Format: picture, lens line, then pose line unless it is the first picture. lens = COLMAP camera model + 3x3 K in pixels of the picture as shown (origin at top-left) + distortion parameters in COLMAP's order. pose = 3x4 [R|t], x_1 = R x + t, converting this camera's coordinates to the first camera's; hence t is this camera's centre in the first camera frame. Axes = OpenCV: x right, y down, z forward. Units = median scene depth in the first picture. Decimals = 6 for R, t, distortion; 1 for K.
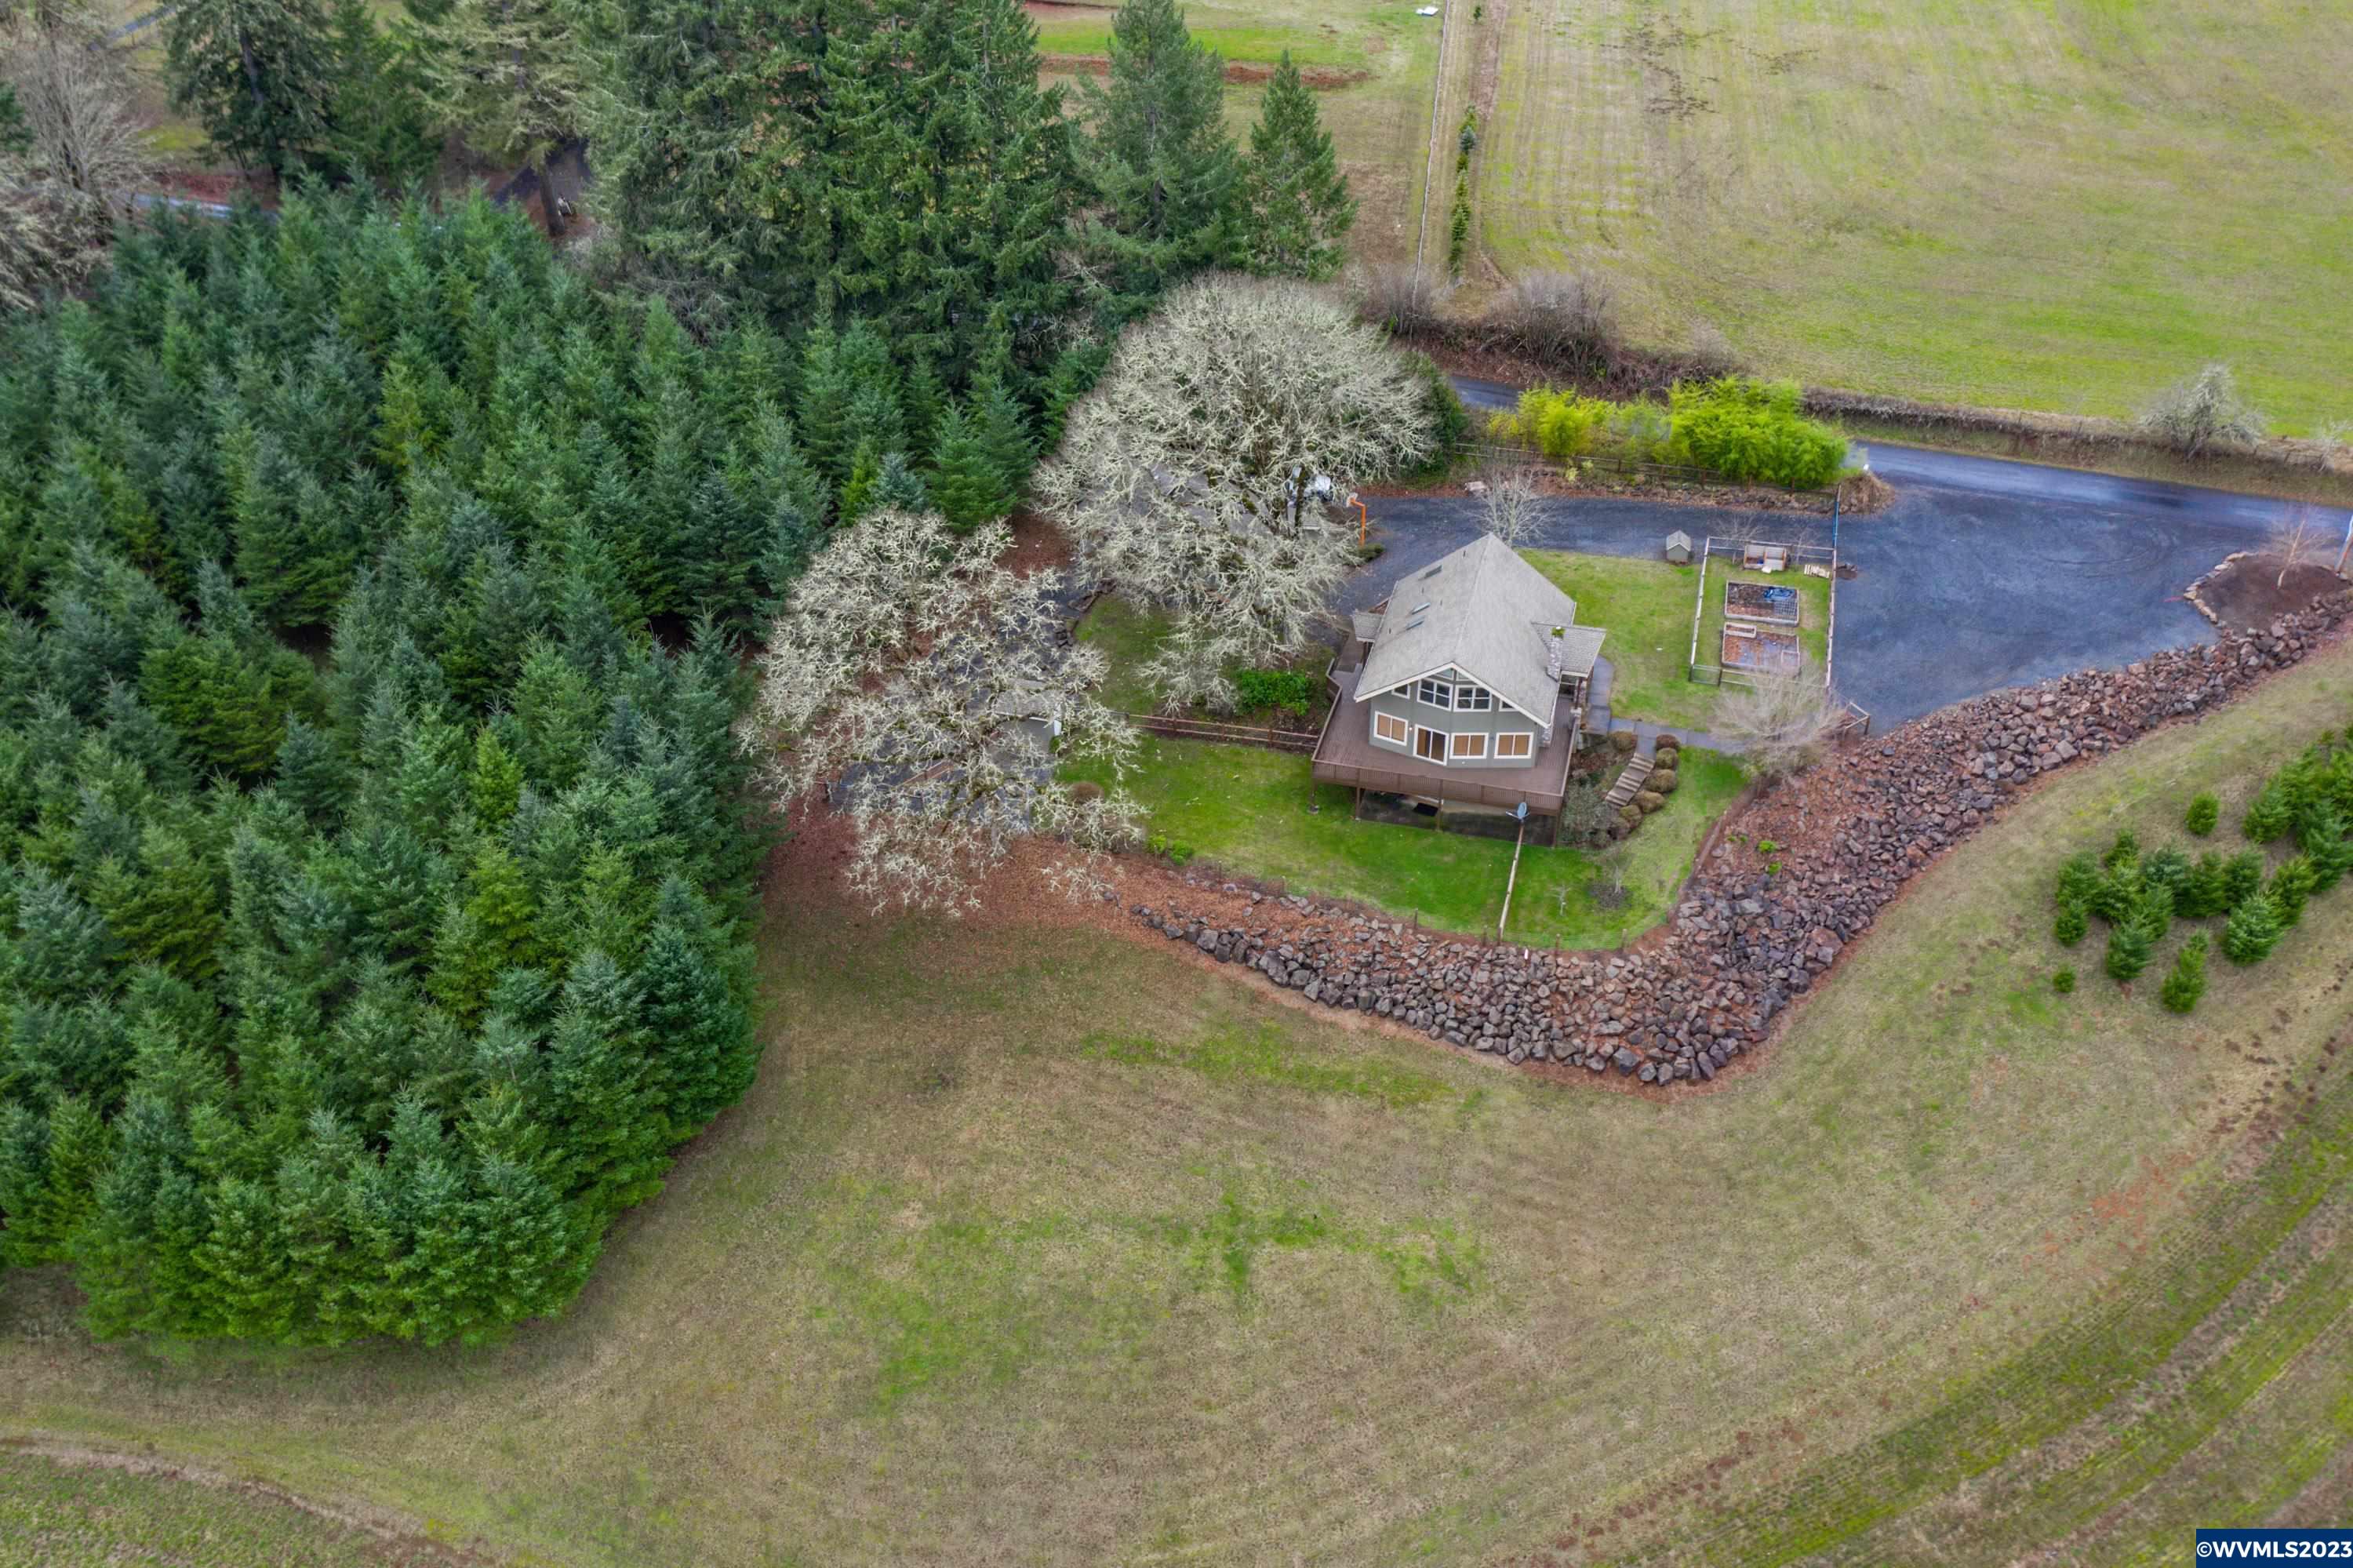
lens RADIAL K [[1900.4, 0, 1176.5], [0, 1900.4, 784.0], [0, 0, 1]] dist [-0.001171, 0.014545]
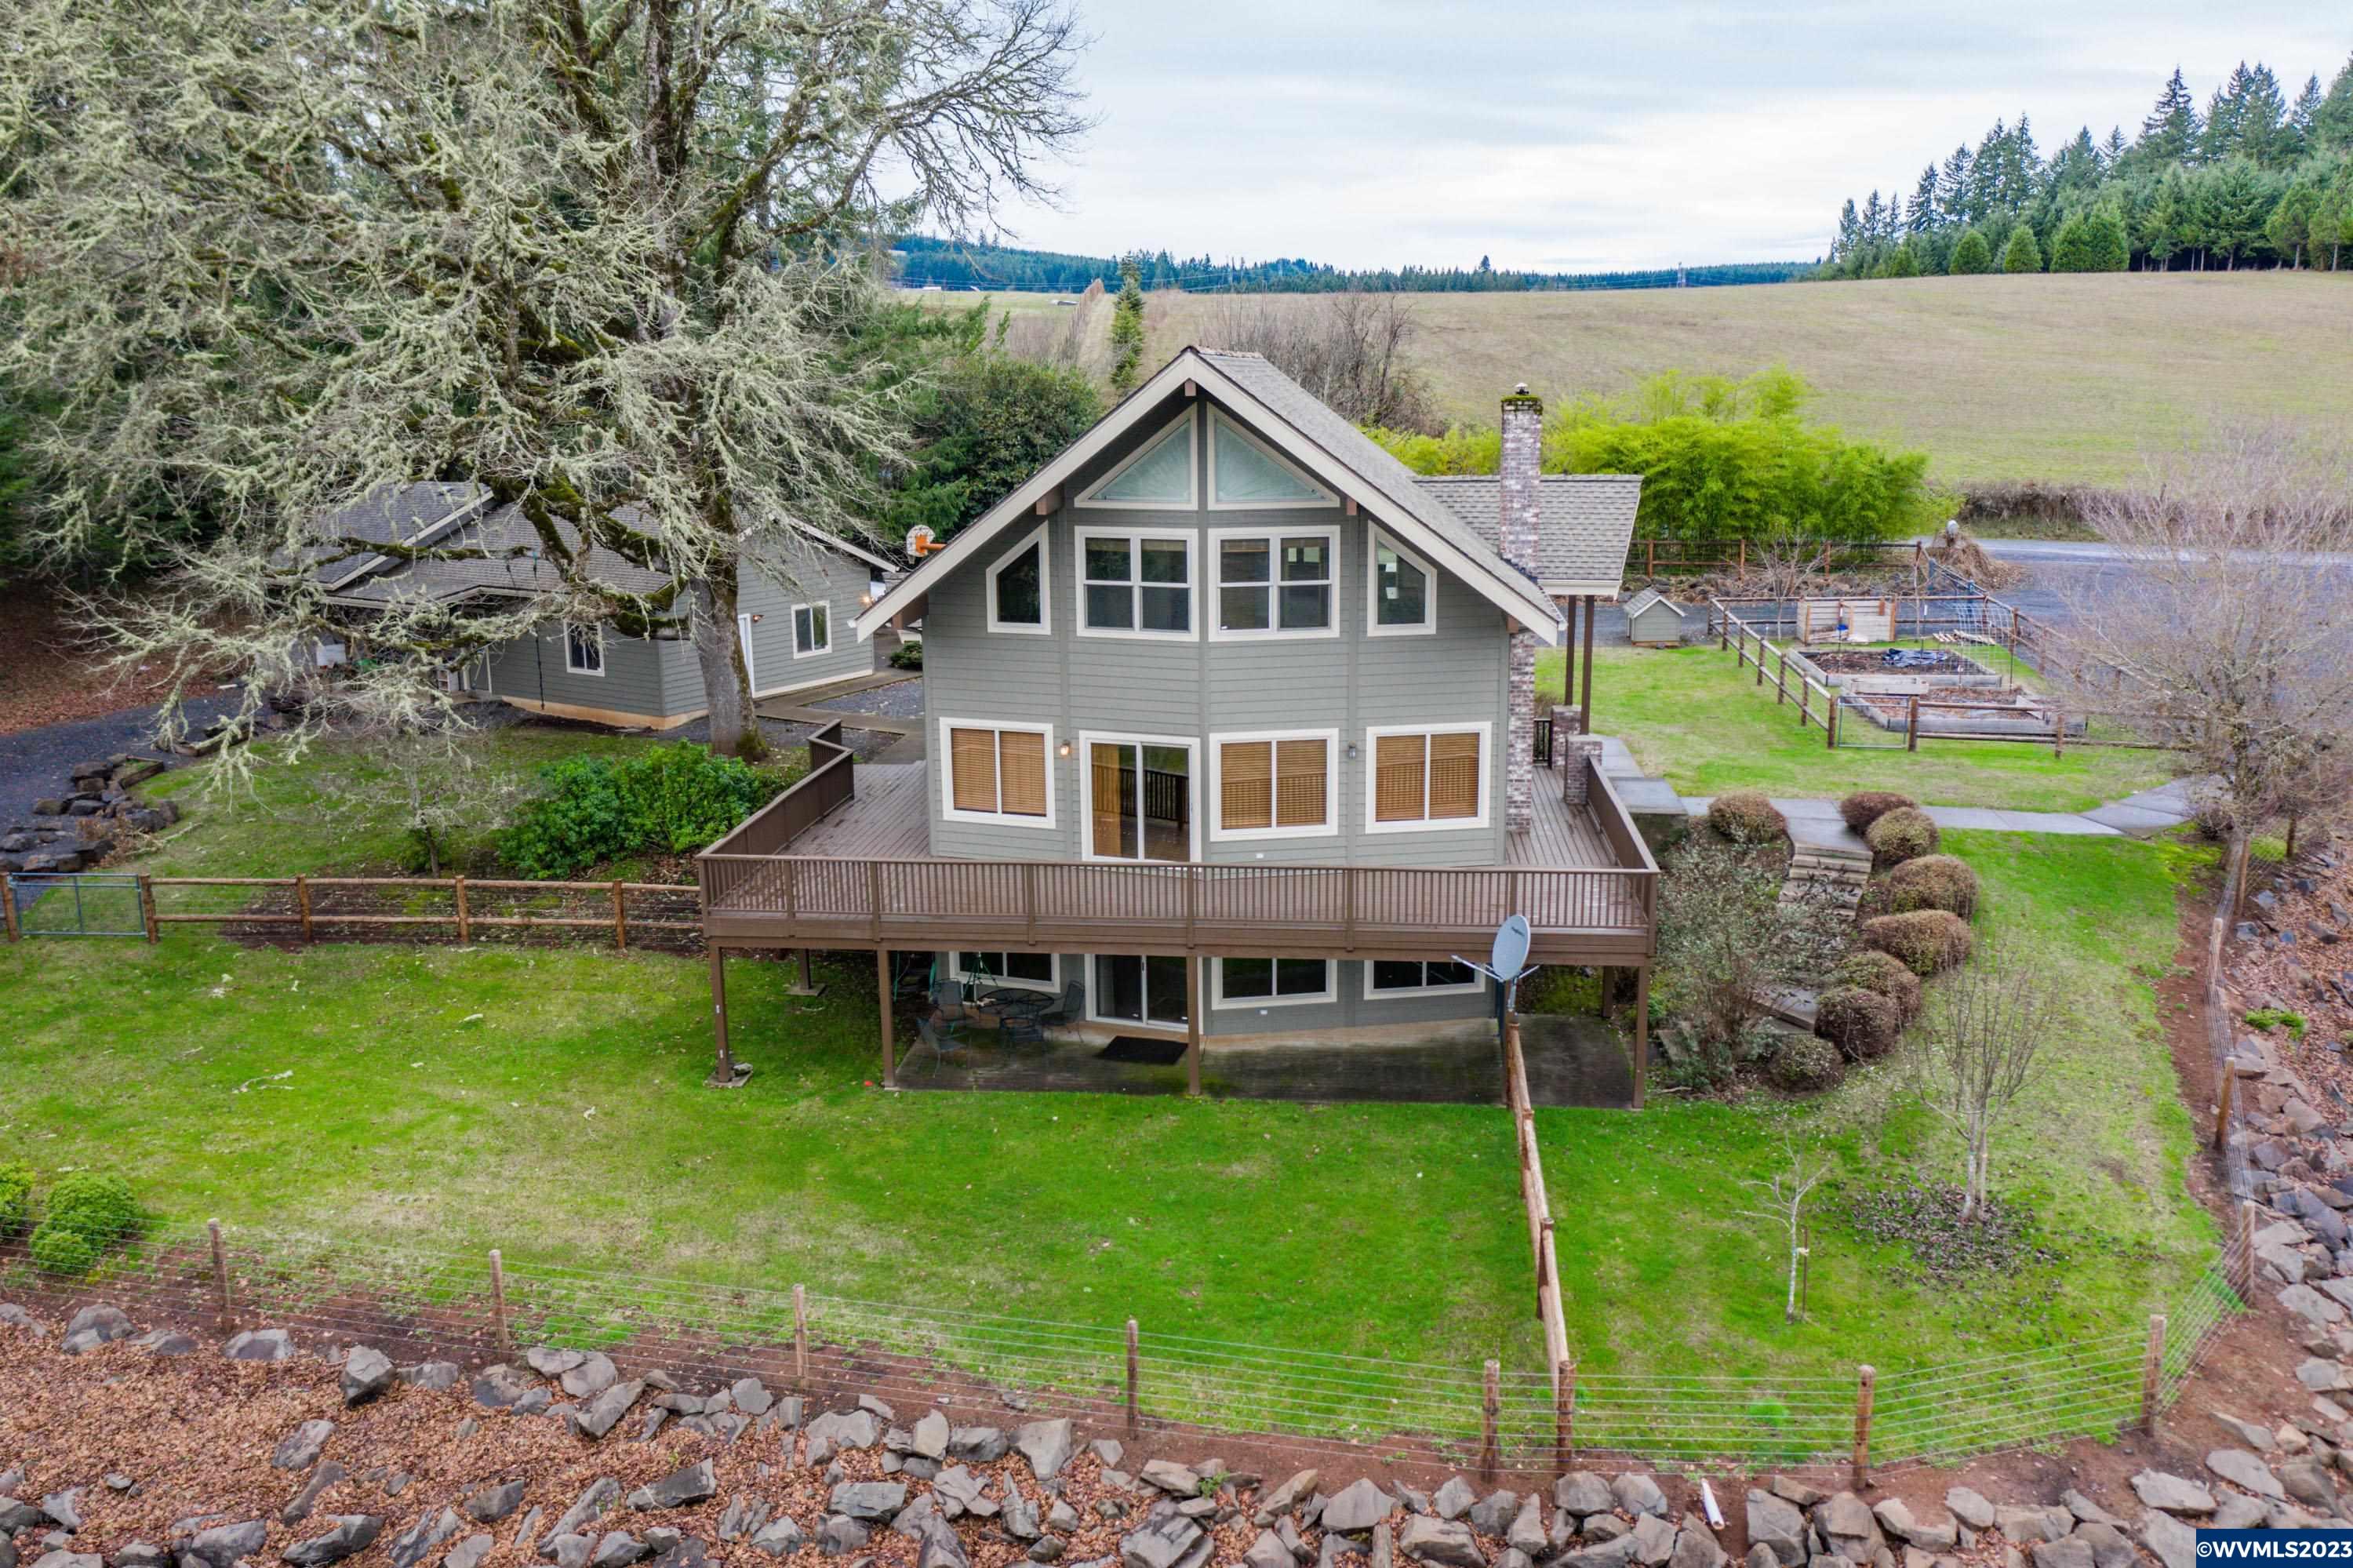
lens RADIAL K [[1949.9, 0, 1176.5], [0, 1949.9, 784.0], [0, 0, 1]] dist [-0.008473, -0.005245]
pose [[0.986429, -0.039141, 0.159452, 0.092250], [0.094628, 0.929176, -0.357320, 0.079281], [-0.134173, 0.367560, 0.920270, 0.724755]]
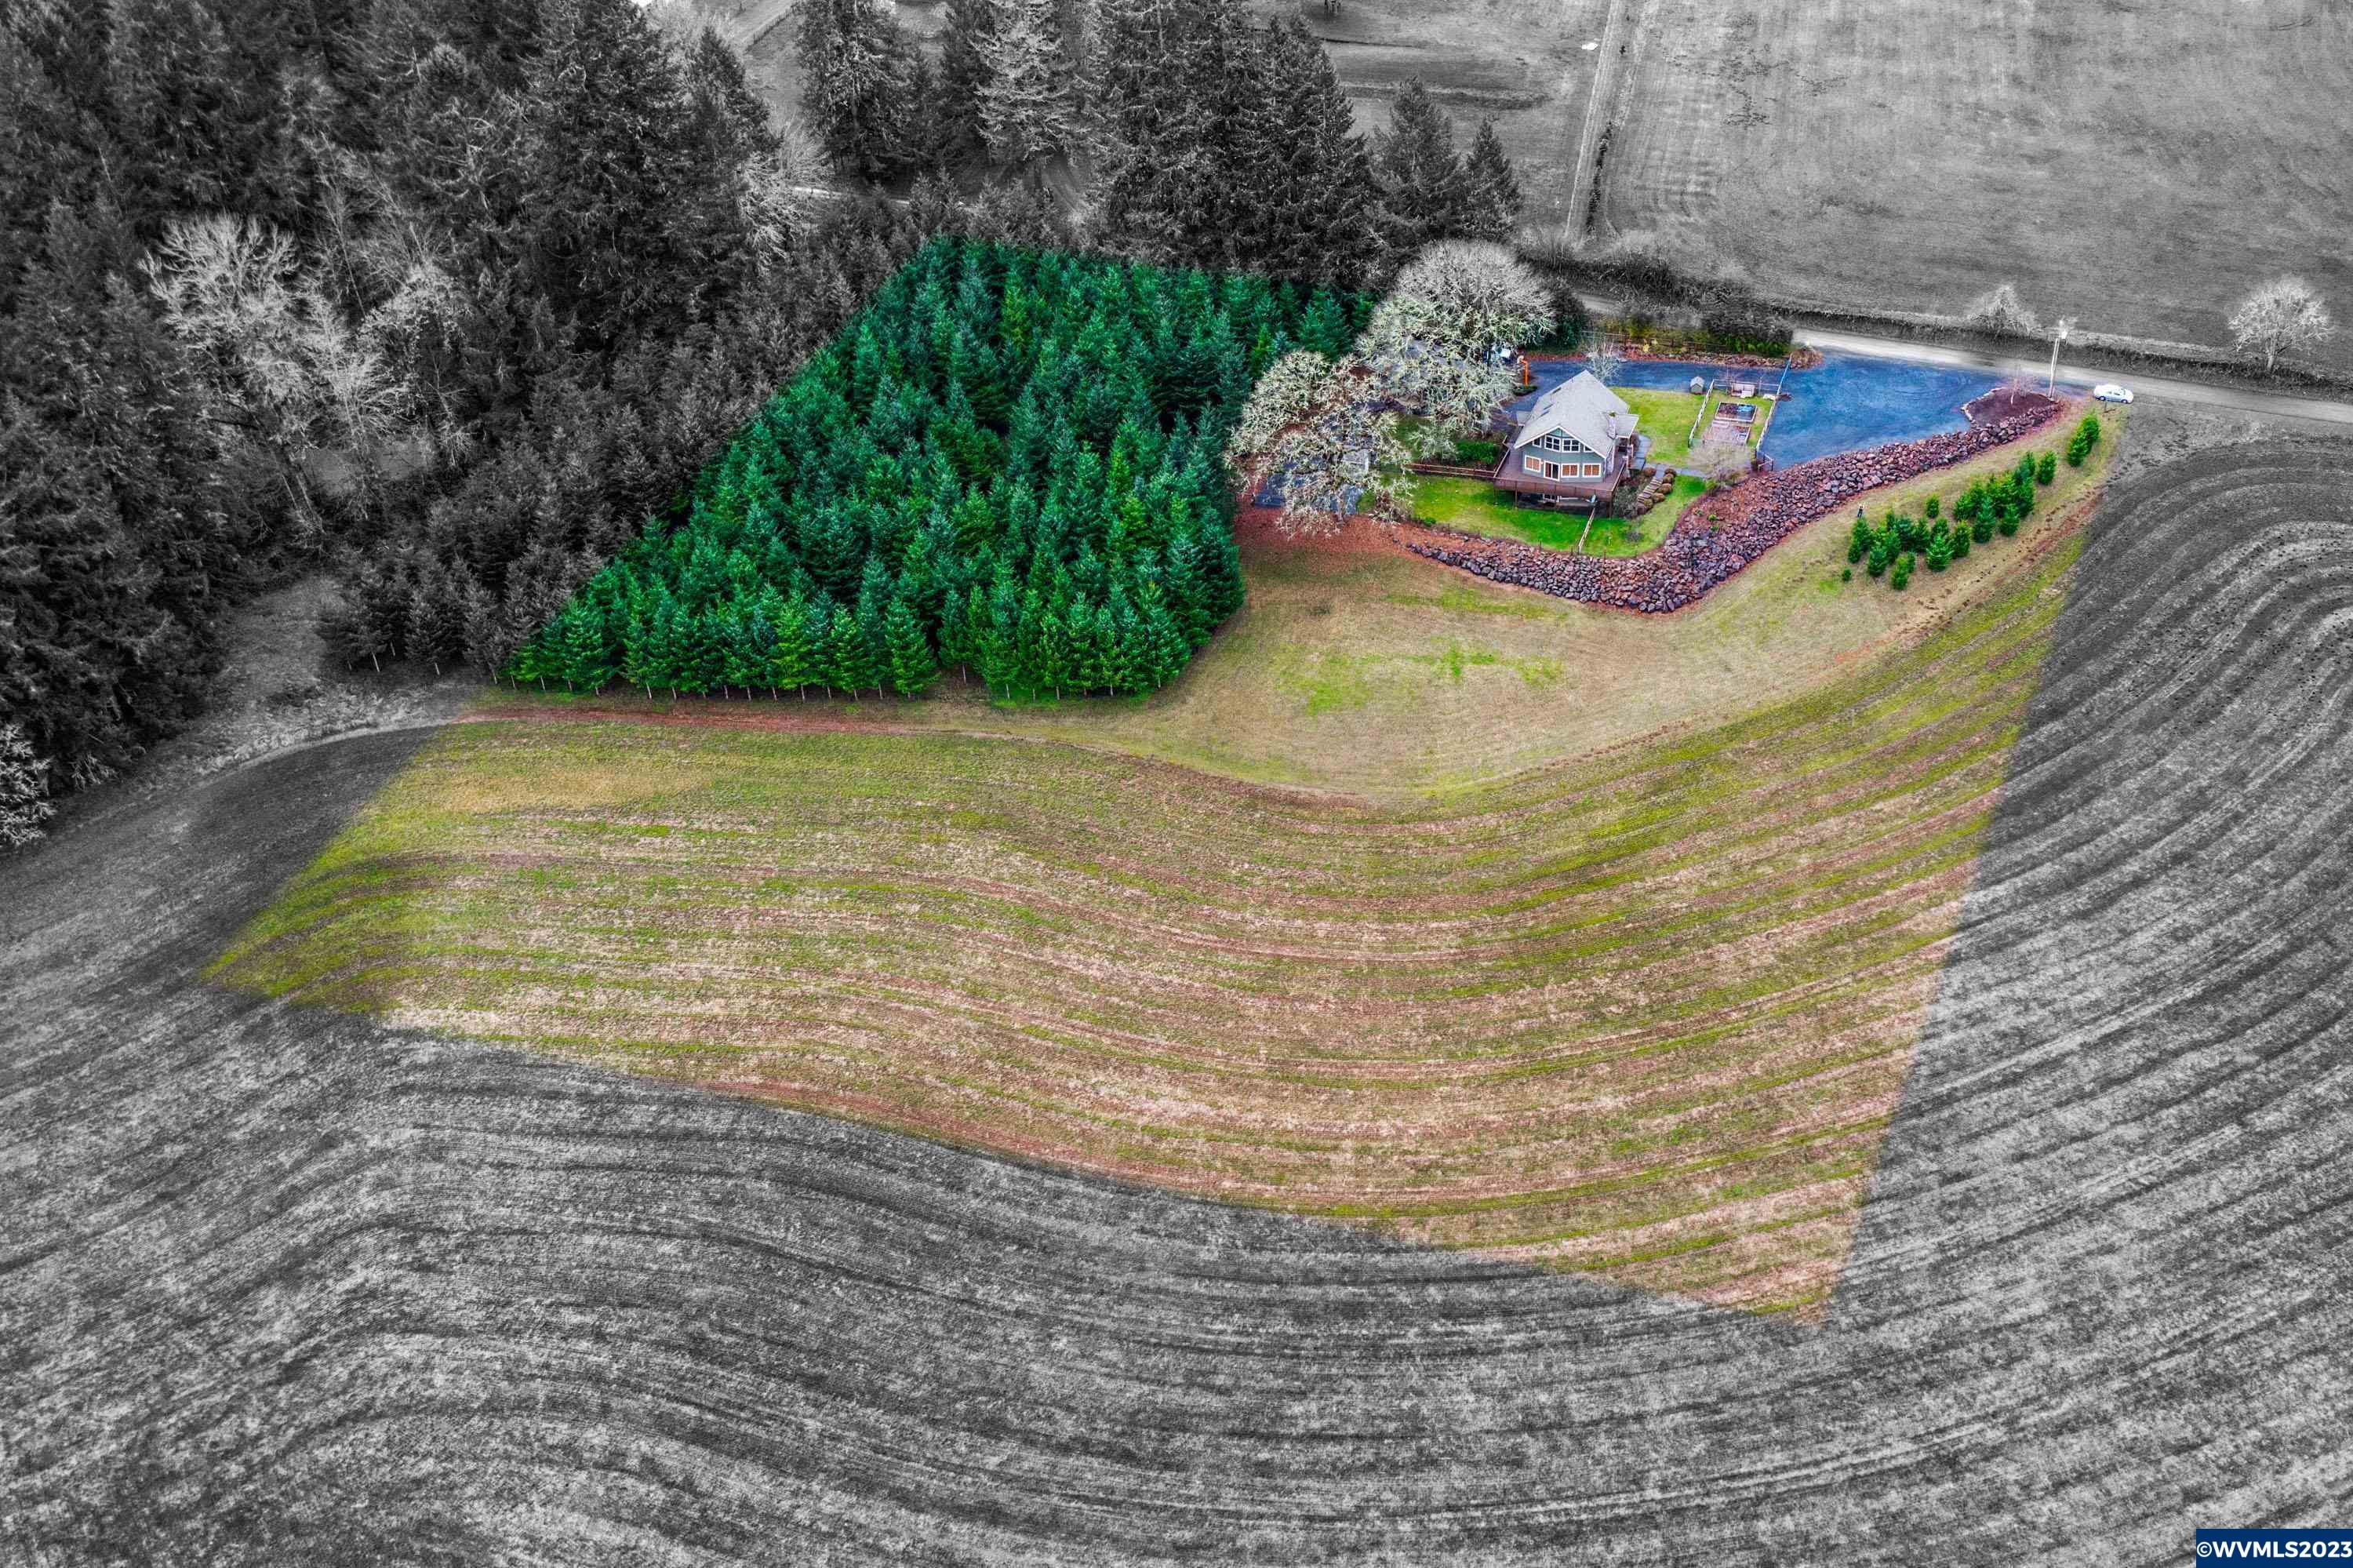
lens RADIAL K [[1885.8, 0, 1355.6], [0, 1885.8, 788.9], [0, 0, 1]] dist [-0.003927, -0.004560]
pose [[0.999744, 0.003703, -0.022308, -0.031109], [-0.002888, 0.999332, 0.036444, 0.246967], [0.022428, -0.036370, 0.999087, -1.042826]]
